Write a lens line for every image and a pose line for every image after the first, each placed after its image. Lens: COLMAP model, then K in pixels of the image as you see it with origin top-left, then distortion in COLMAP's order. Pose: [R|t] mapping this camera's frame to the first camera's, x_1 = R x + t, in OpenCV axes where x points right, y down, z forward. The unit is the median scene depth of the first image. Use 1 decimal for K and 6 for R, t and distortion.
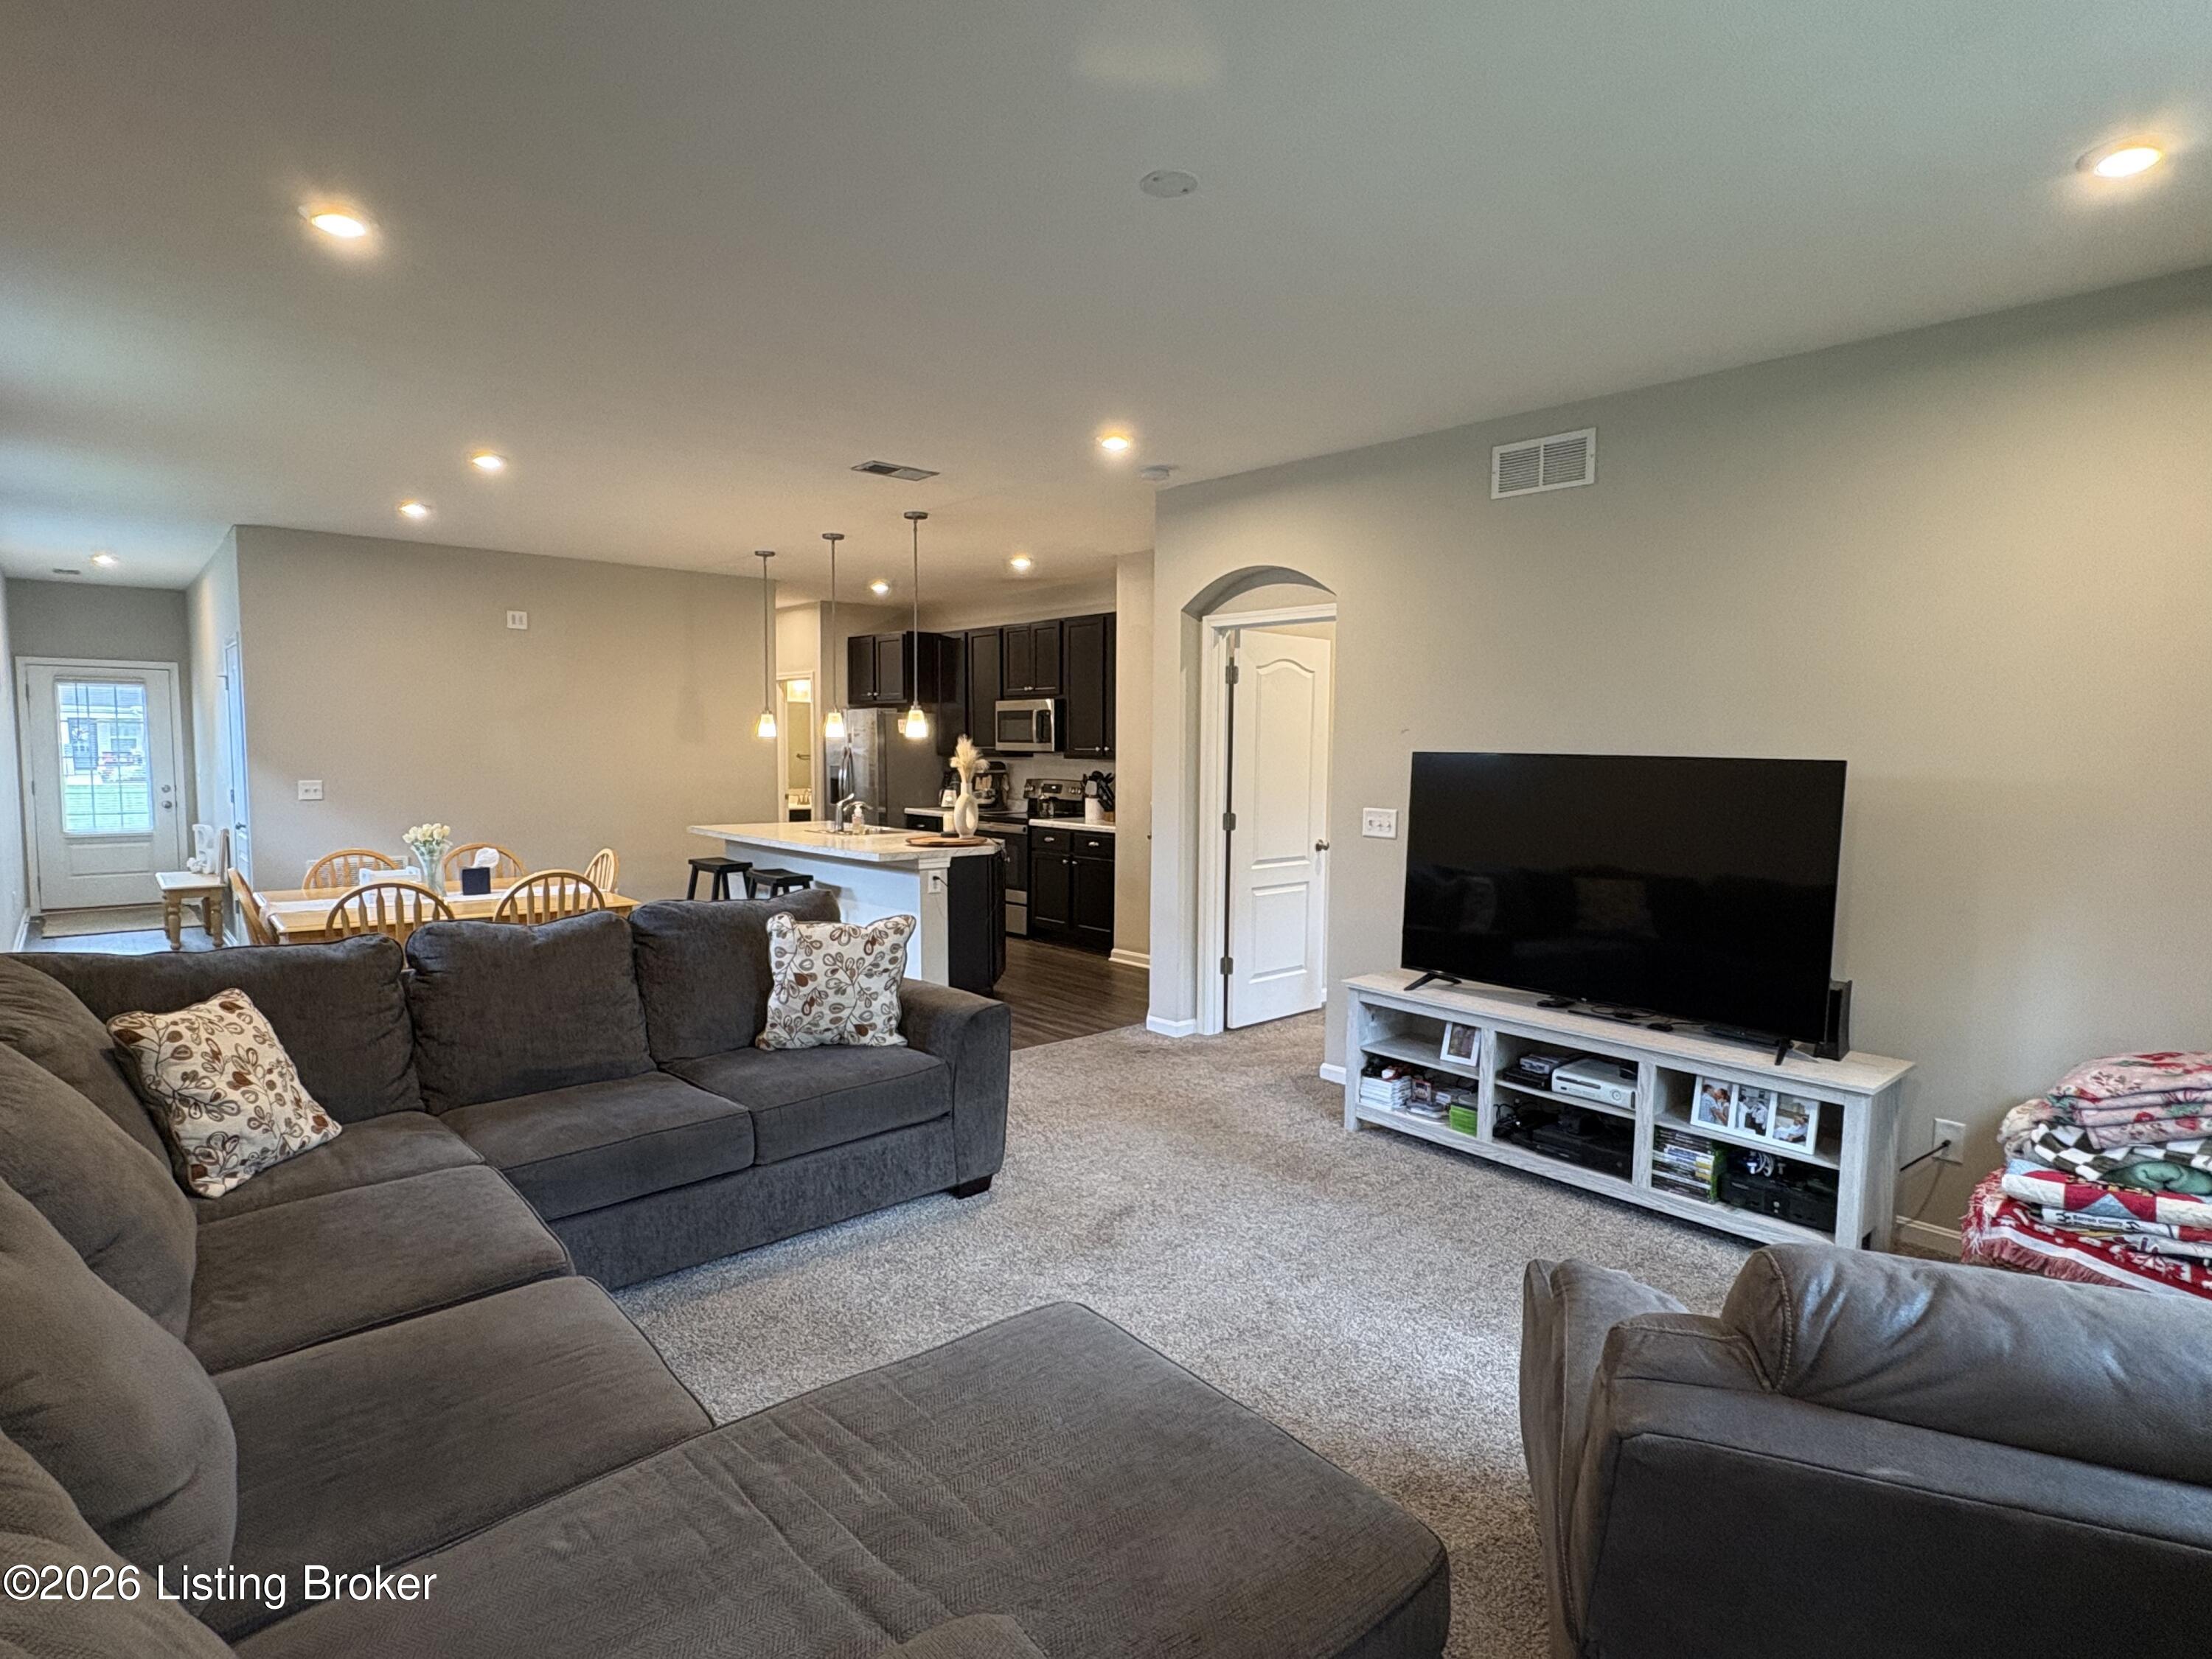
lens RADIAL K [[1146.8, 0, 1105.0], [0, 1146.8, 835.2], [0, 0, 1]] dist [-0.000522, 0.000799]
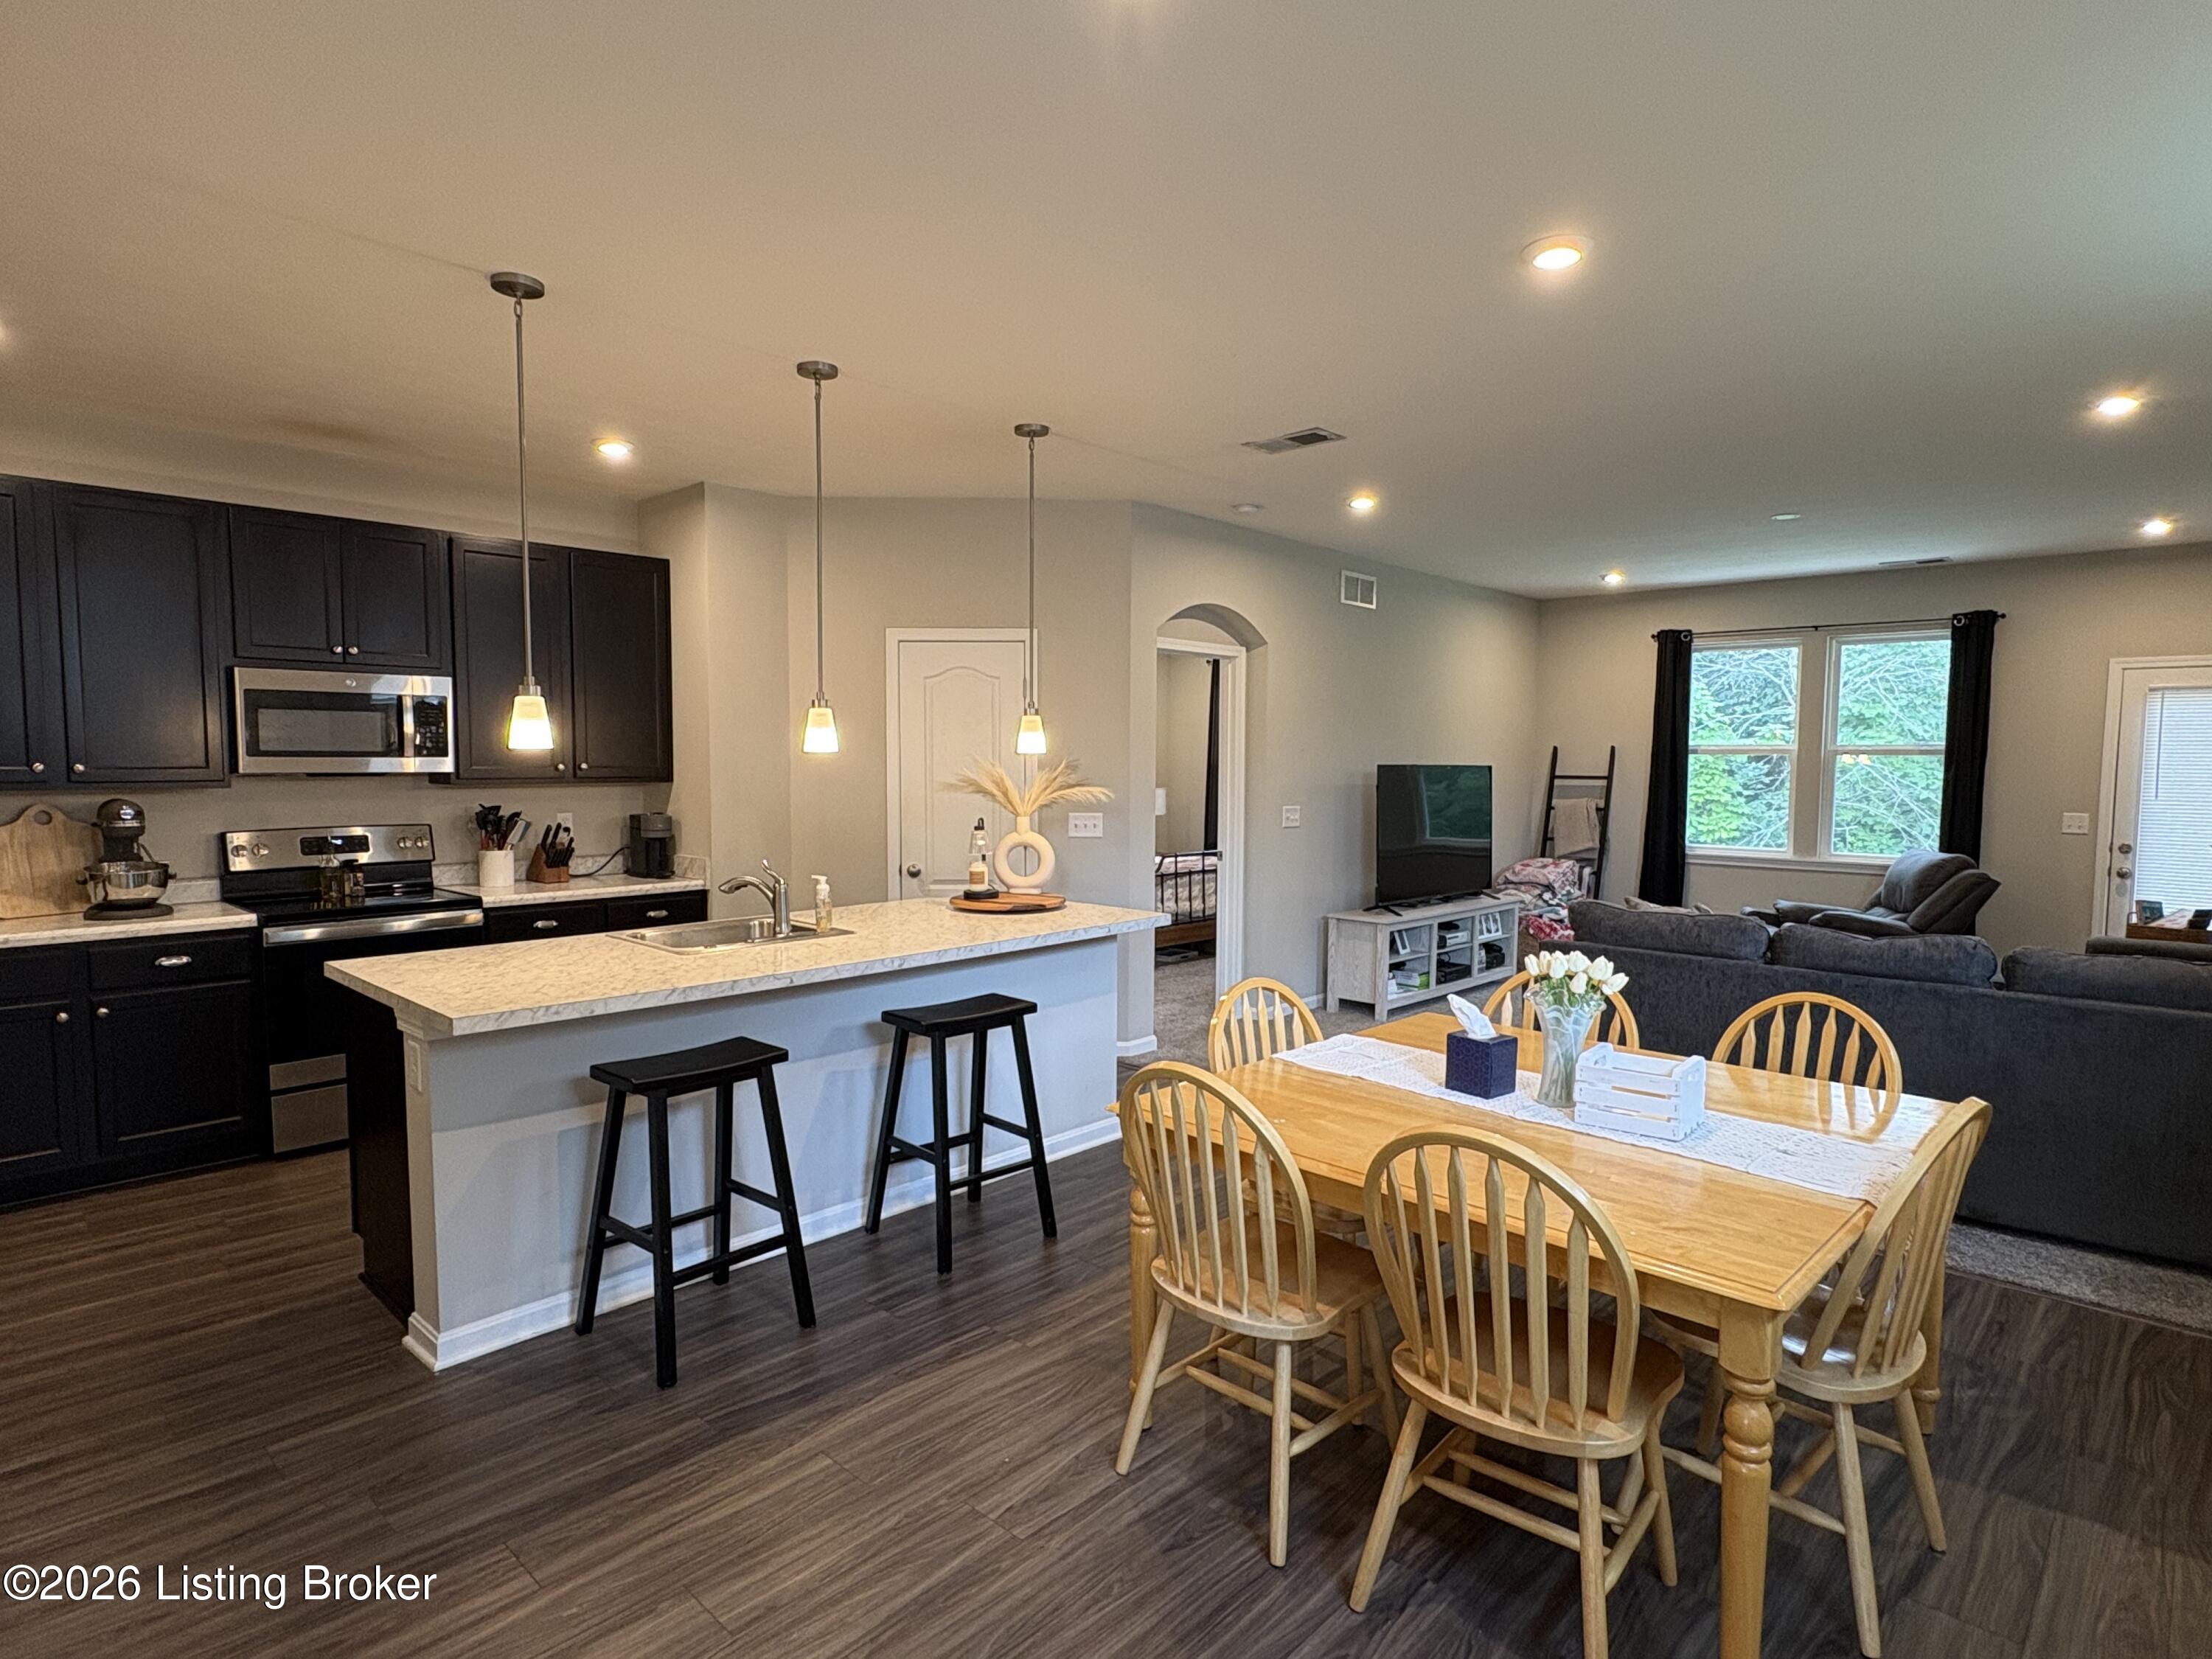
lens RADIAL K [[1192.2, 0, 1105.6], [0, 1192.2, 838.8], [0, 0, 1]] dist [0.002211, -0.000214]
pose [[-0.086677, -0.078286, 0.993156, -0.638283], [0.072795, 0.993745, 0.084686, -0.067255], [-0.993573, 0.079637, -0.080436, 0.739104]]
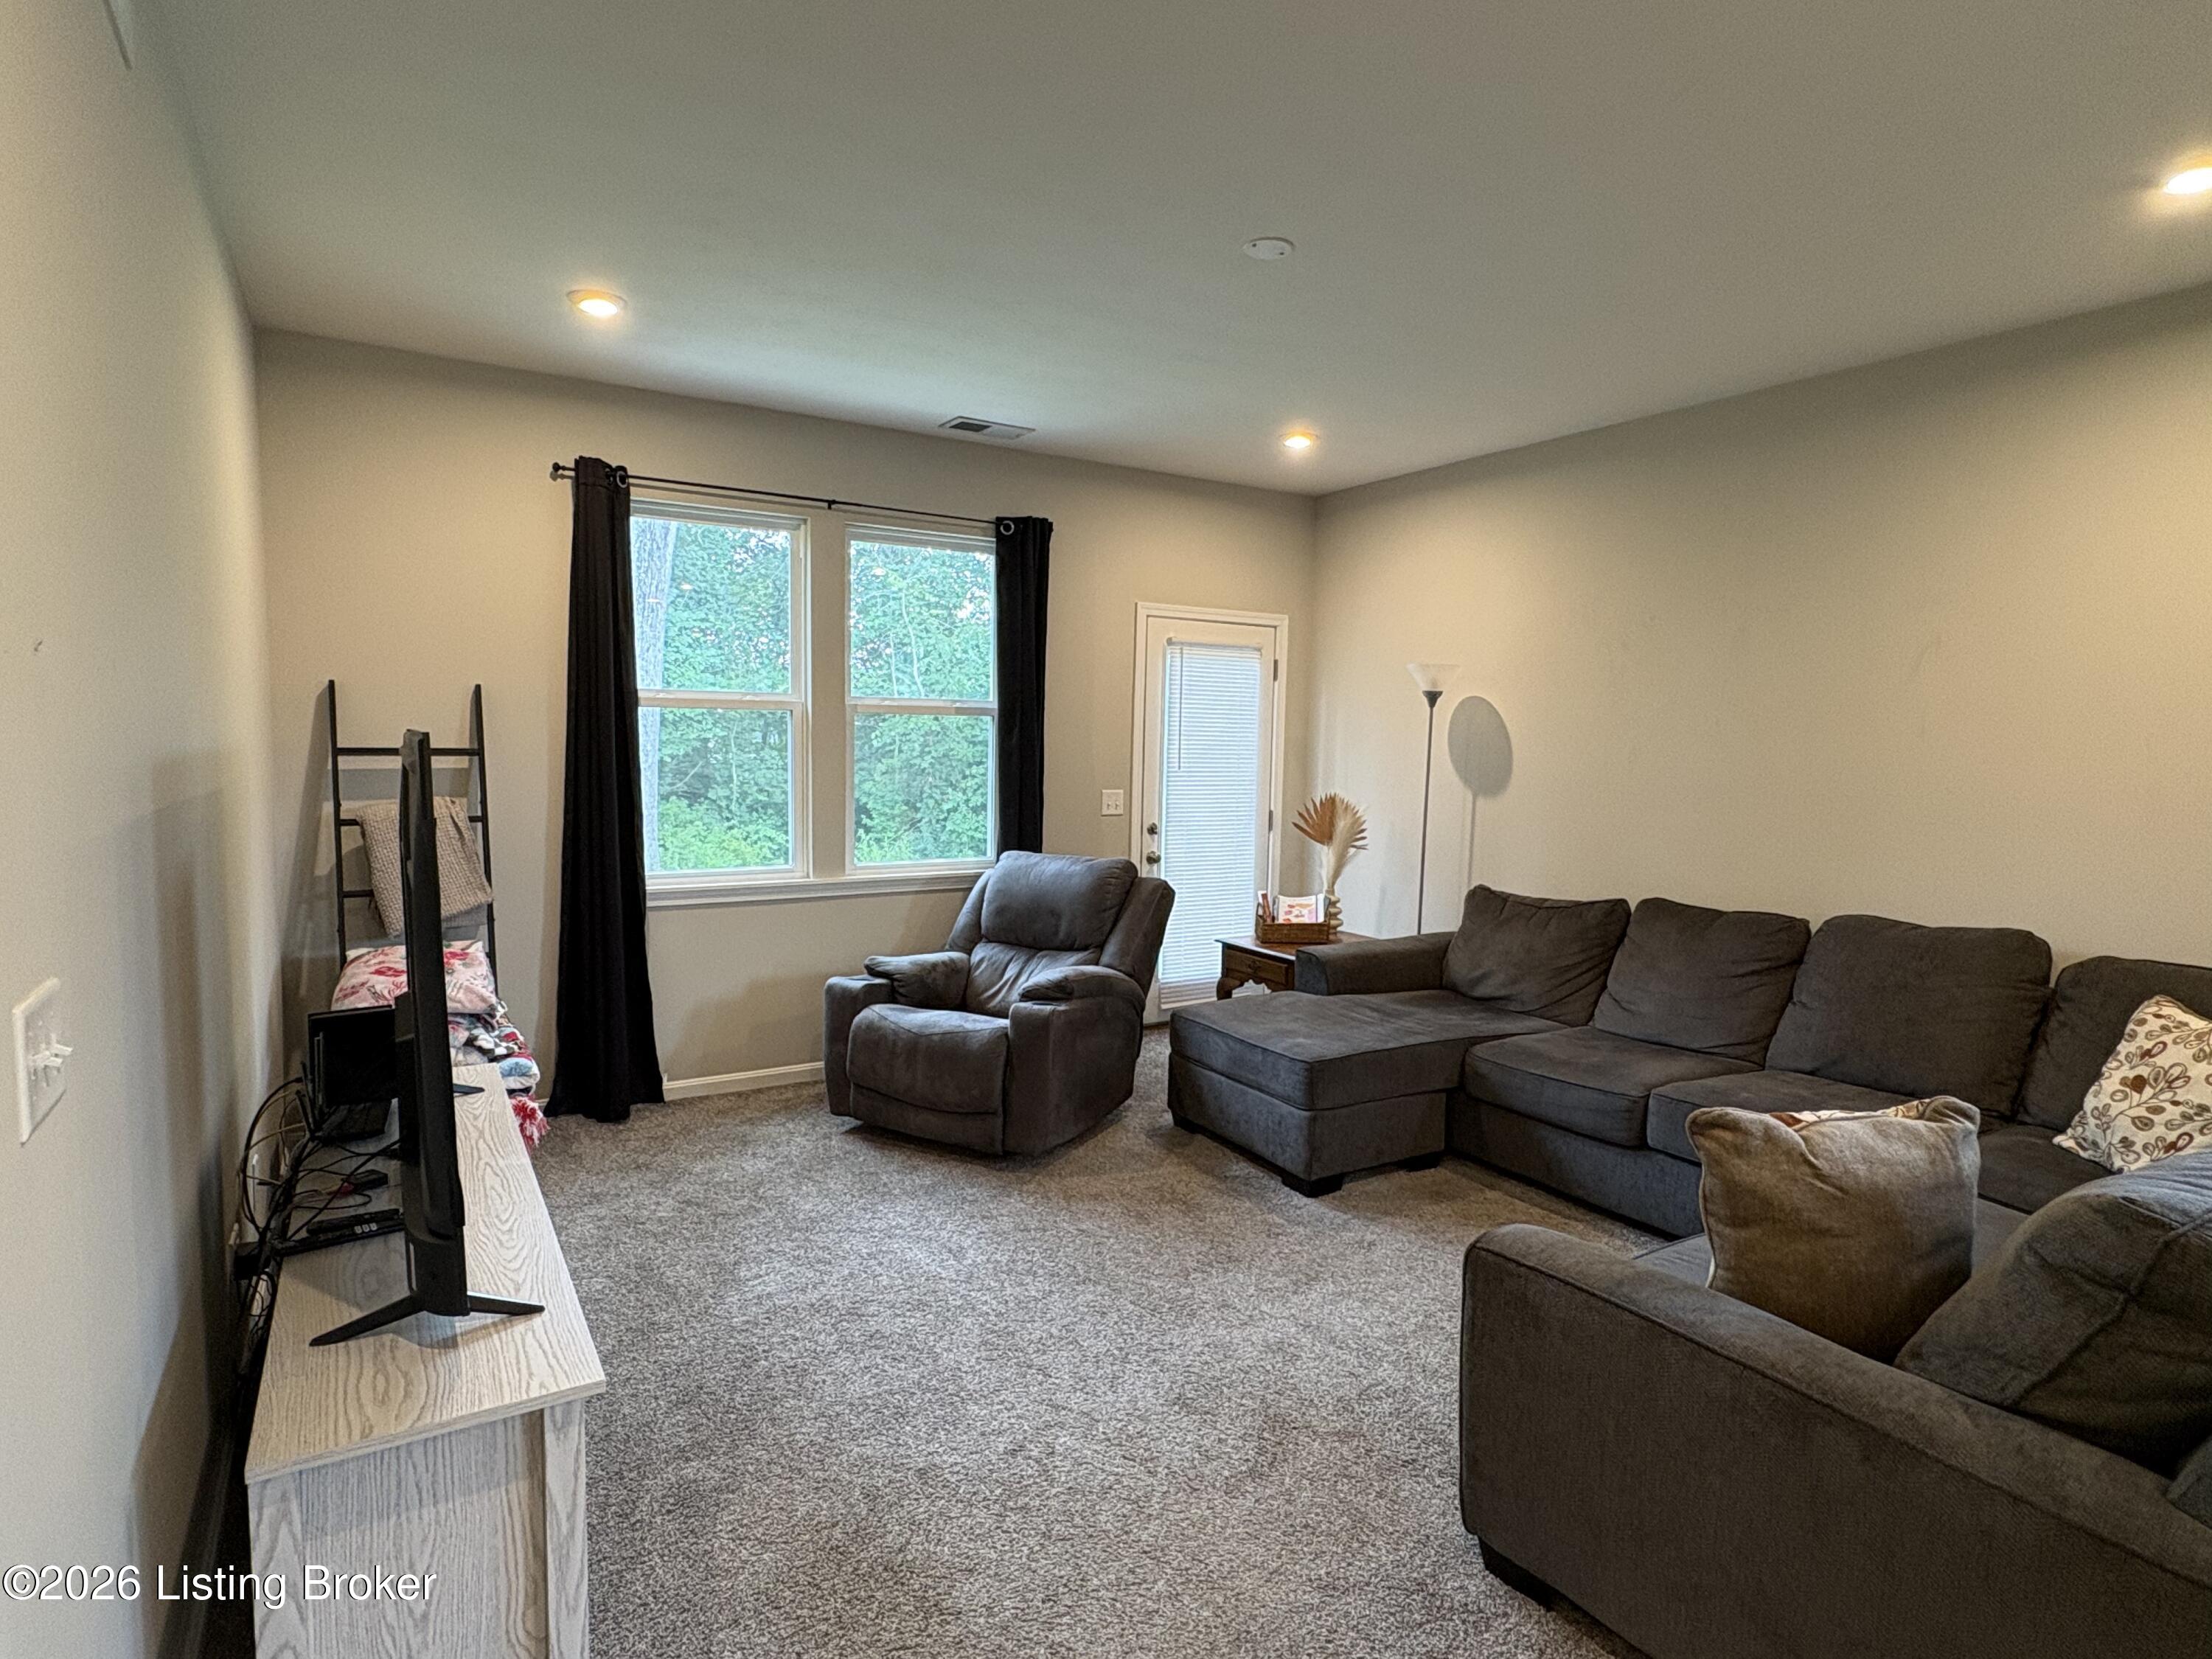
lens RADIAL K [[1176.3, 0, 1107.9], [0, 1176.3, 839.7], [0, 0, 1]] dist [0.003354, 0.001489]
pose [[-0.985214, -0.043695, 0.165663, -0.001823], [-0.014773, 0.984996, 0.171943, -0.052639], [-0.170691, 0.166953, -0.971077, 0.654838]]
